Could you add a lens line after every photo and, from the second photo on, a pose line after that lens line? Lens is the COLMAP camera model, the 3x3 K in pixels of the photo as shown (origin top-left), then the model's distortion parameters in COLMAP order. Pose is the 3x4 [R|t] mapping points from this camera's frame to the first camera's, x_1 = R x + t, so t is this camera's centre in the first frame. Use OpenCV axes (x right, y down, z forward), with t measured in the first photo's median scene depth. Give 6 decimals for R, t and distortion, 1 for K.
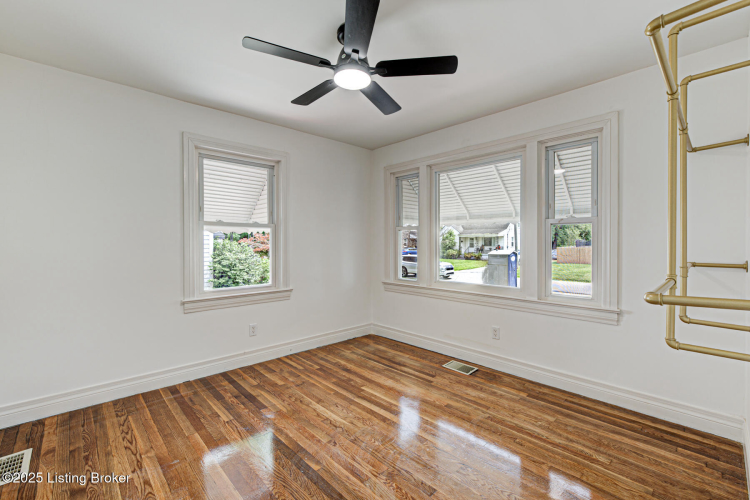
lens RADIAL K [[322.8, 0, 375.5], [0, 322.8, 247.2], [0, 0, 1]] dist [0.003199, 0.000012]
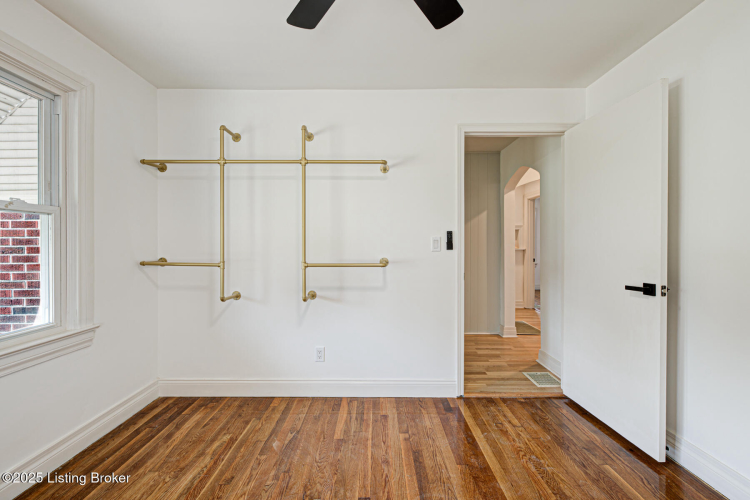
lens RADIAL K [[343.1, 0, 377.3], [0, 343.1, 248.7], [0, 0, 1]] dist [0.001611, 0.000201]
pose [[-0.743871, -0.006117, 0.668295, -0.446517], [0.004586, 0.999888, 0.014257, -0.013530], [-0.668308, 0.013670, -0.743759, 1.411077]]
